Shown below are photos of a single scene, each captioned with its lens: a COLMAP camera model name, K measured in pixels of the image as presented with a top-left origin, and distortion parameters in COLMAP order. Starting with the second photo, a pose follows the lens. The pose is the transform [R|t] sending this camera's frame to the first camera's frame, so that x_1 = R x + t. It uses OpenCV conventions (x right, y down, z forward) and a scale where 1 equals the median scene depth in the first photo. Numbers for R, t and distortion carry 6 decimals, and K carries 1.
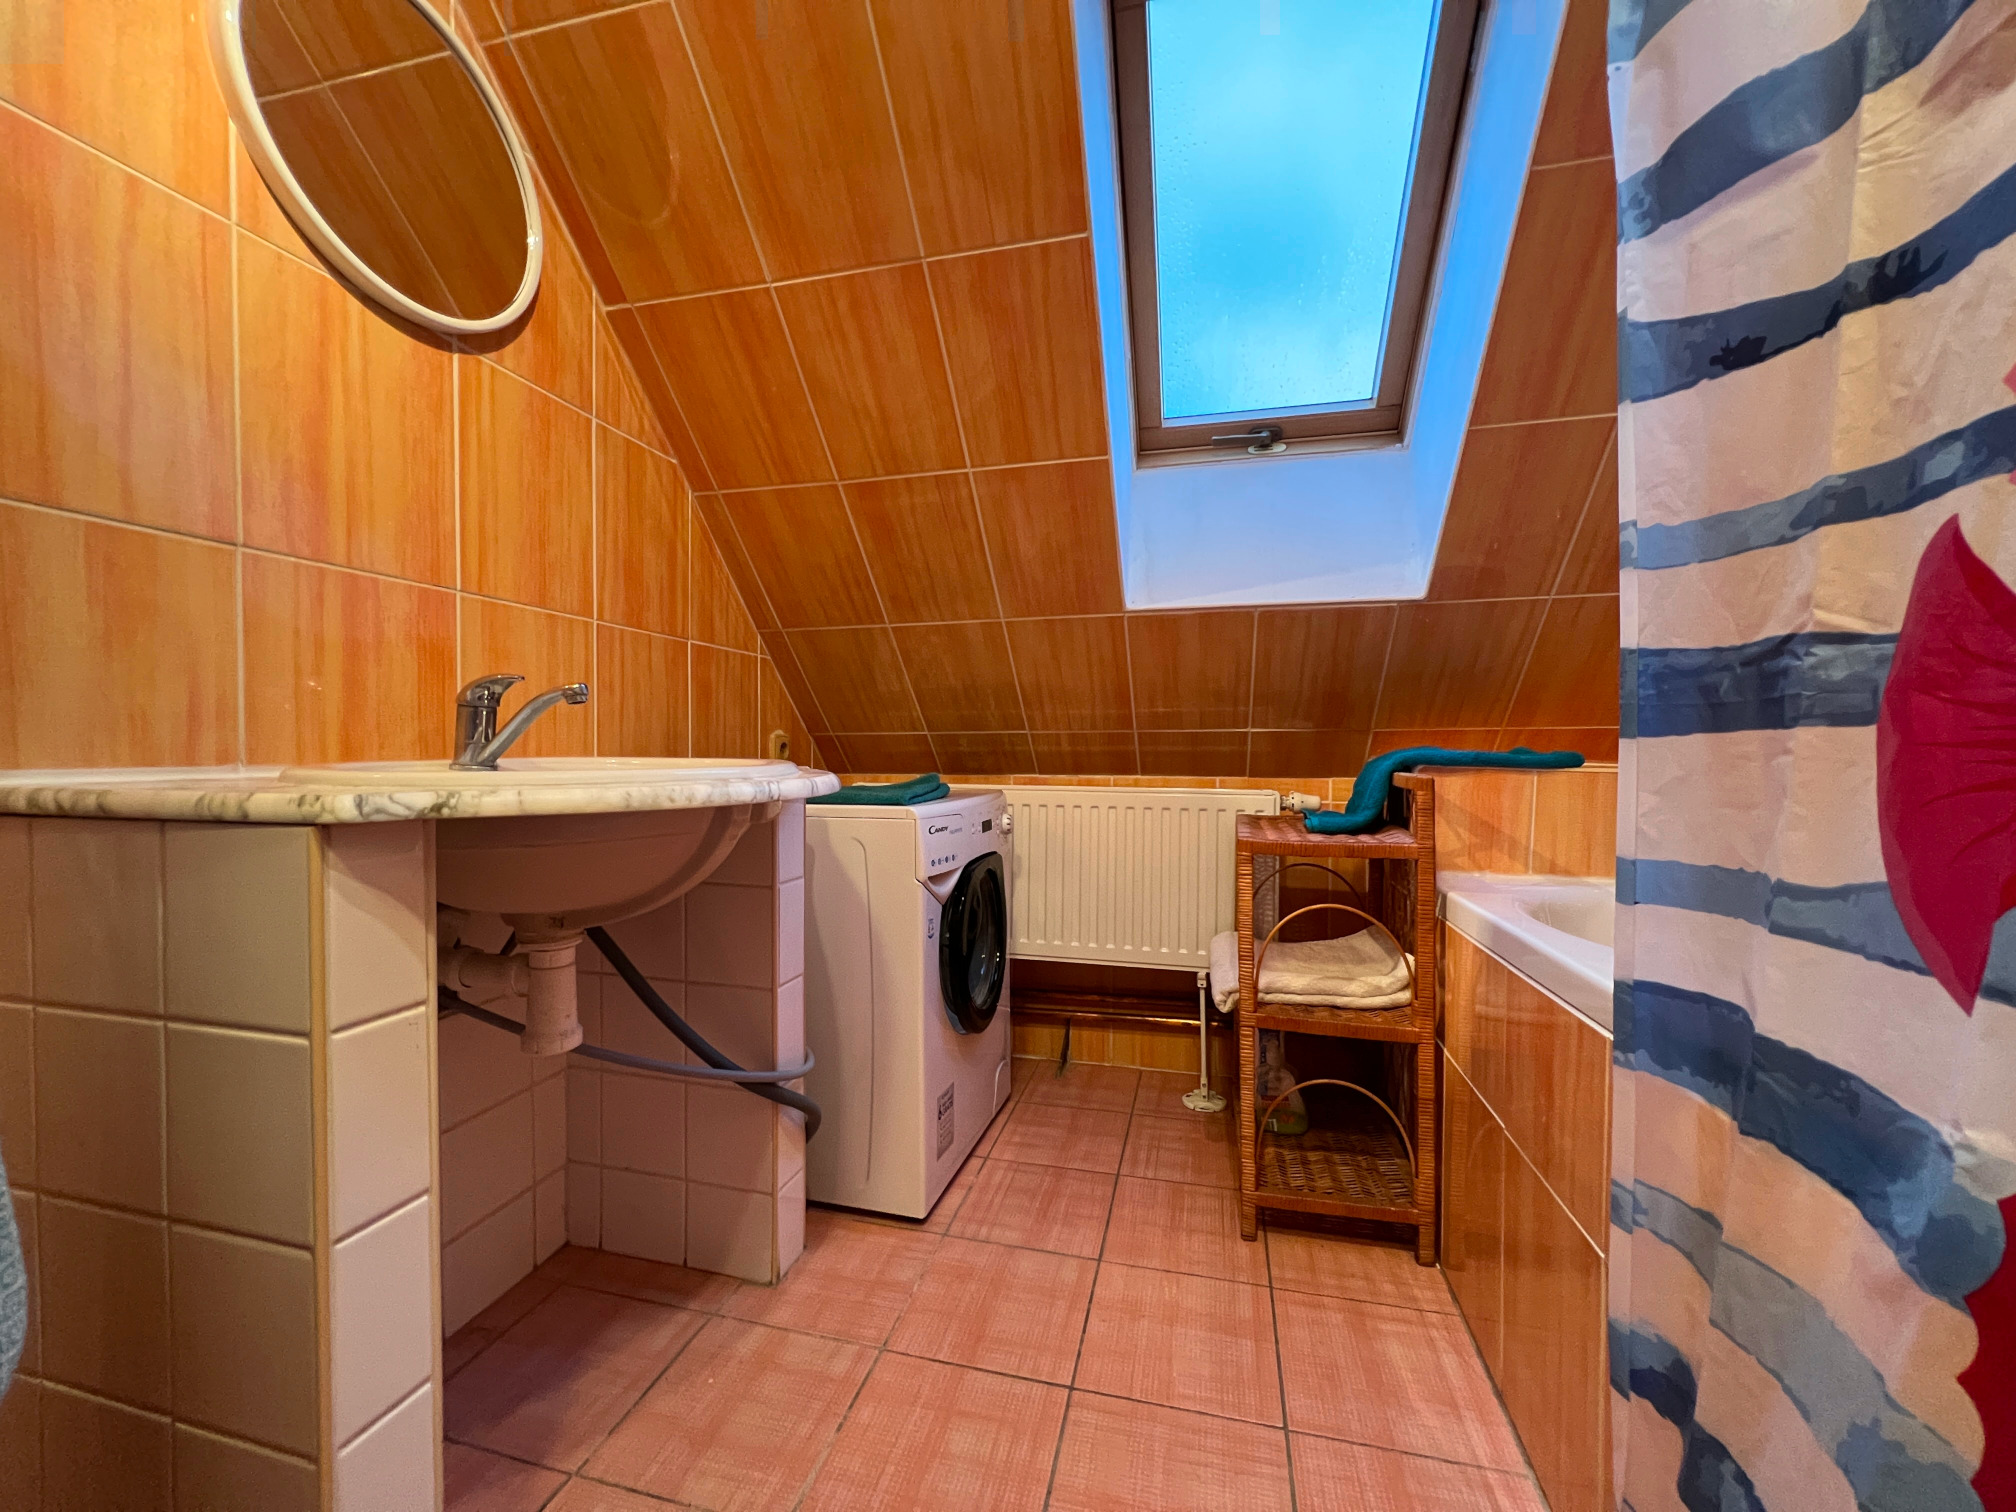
lens RADIAL K [[811.3, 0, 1005.2], [0, 811.3, 763.2], [0, 0, 1]] dist [-0.000293, 0.002065]
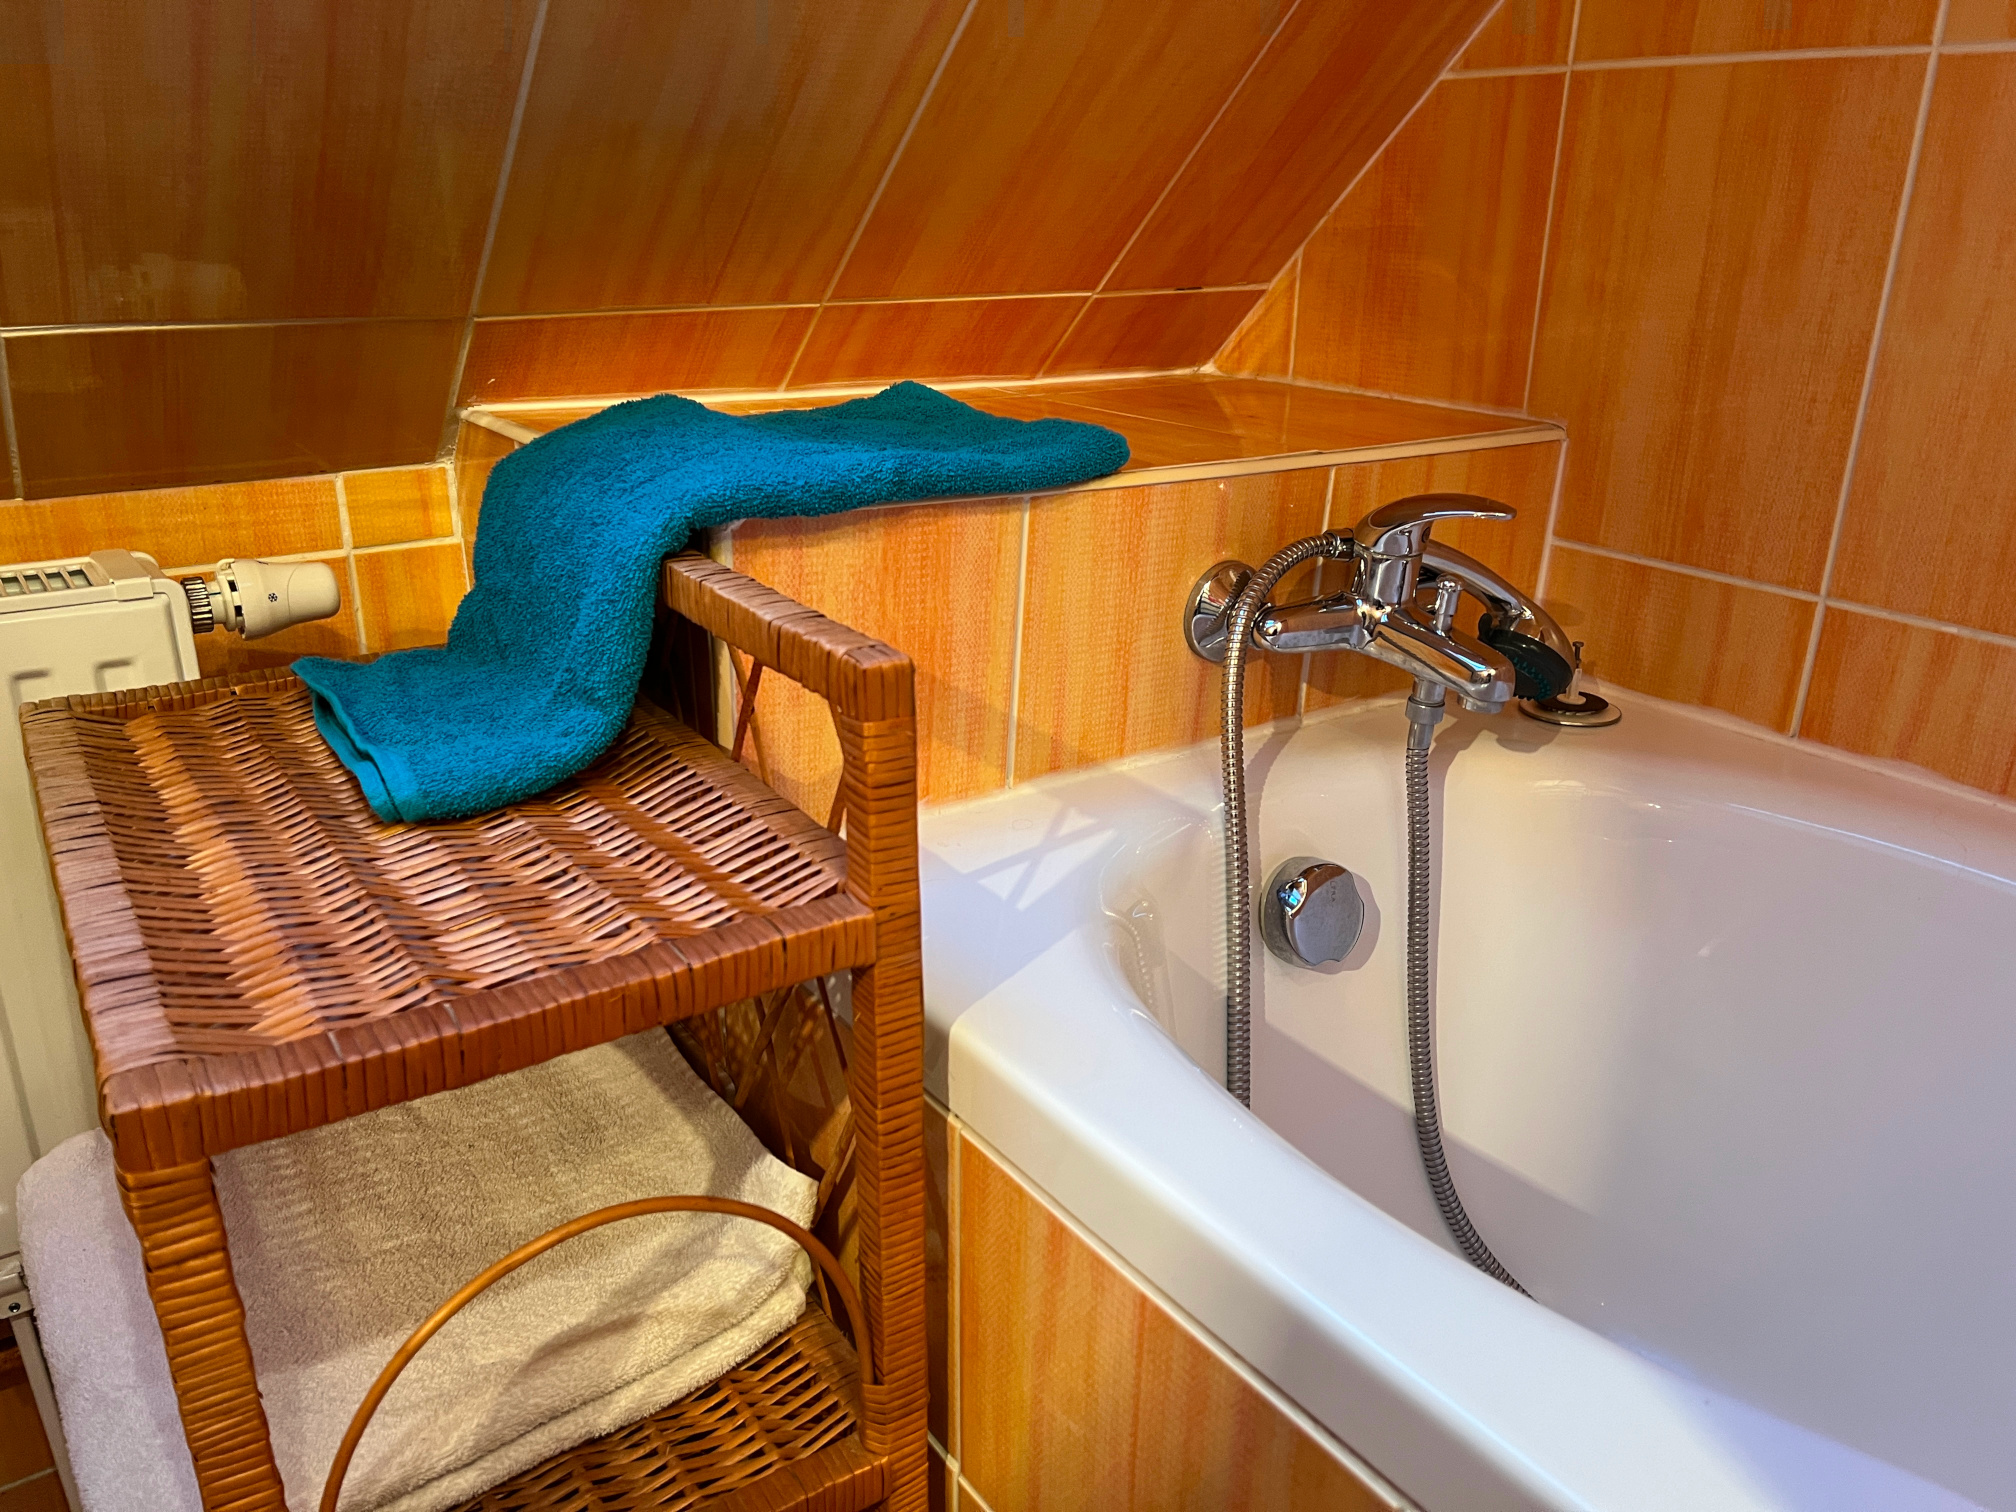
lens RADIAL K [[1530.6, 0, 1008.0], [0, 1530.6, 756.0], [0, 0, 1]] dist [0.068218, -0.070207]
pose [[0.647501, -0.271478, 0.712068, 0.174958], [0.006914, 0.936448, 0.350737, -0.109757], [-0.762033, -0.222180, 0.608229, 0.598625]]
